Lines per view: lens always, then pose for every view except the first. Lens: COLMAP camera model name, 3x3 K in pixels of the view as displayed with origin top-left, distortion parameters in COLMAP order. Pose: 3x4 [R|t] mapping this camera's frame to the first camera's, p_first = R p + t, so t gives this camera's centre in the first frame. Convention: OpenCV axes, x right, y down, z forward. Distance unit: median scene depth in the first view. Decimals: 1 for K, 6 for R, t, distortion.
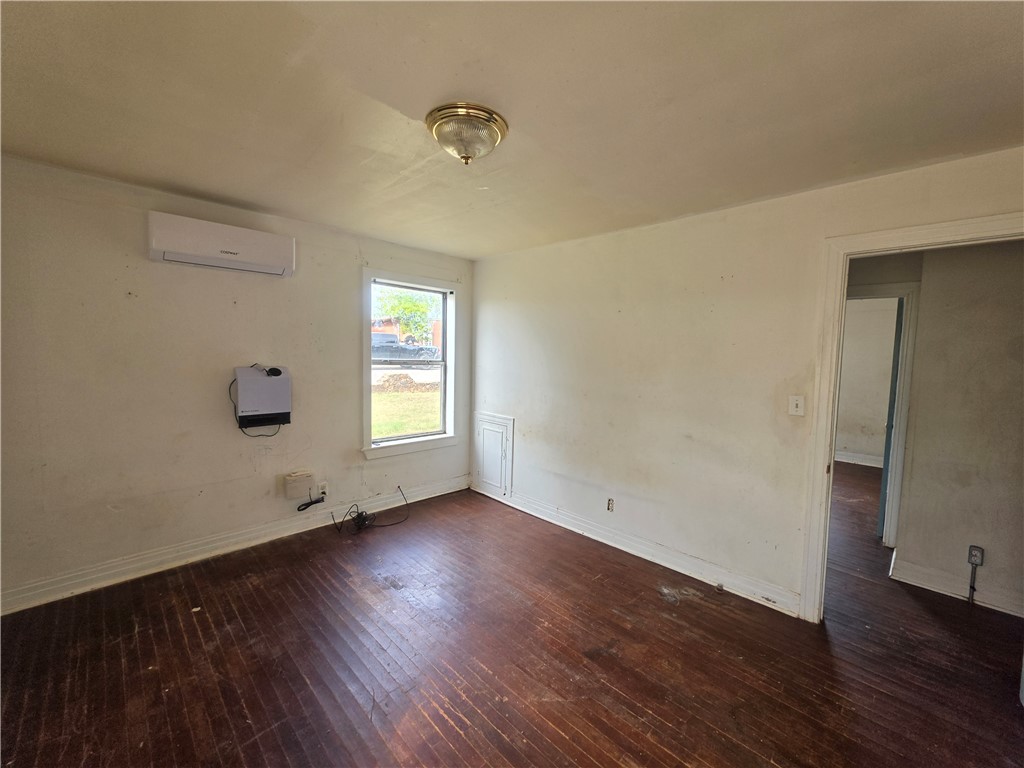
lens RADIAL K [[413.4, 0, 516.8], [0, 413.4, 381.0], [0, 0, 1]] dist [-0.009169, 0.000407]
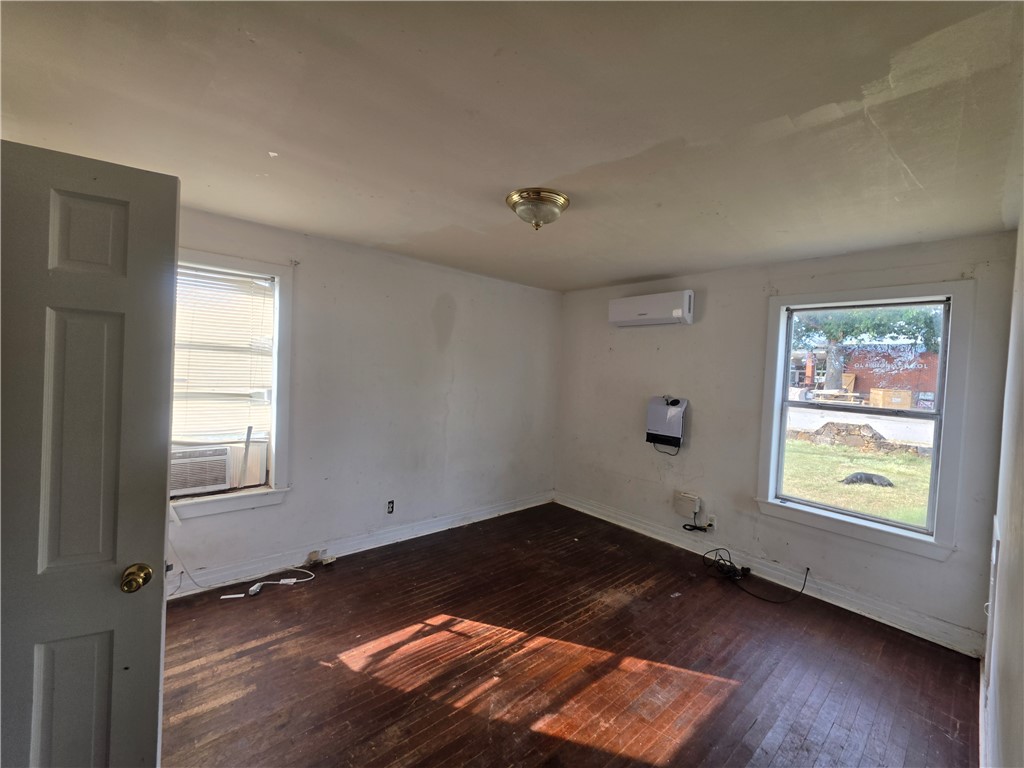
lens RADIAL K [[413.4, 0, 516.8], [0, 413.4, 381.0], [0, 0, 1]] dist [-0.009169, 0.000407]
pose [[-0.071715, -0.003194, -0.997420, 0.628285], [-0.122646, 0.992434, 0.005640, -0.033122], [0.989856, 0.122734, -0.071564, 0.587098]]
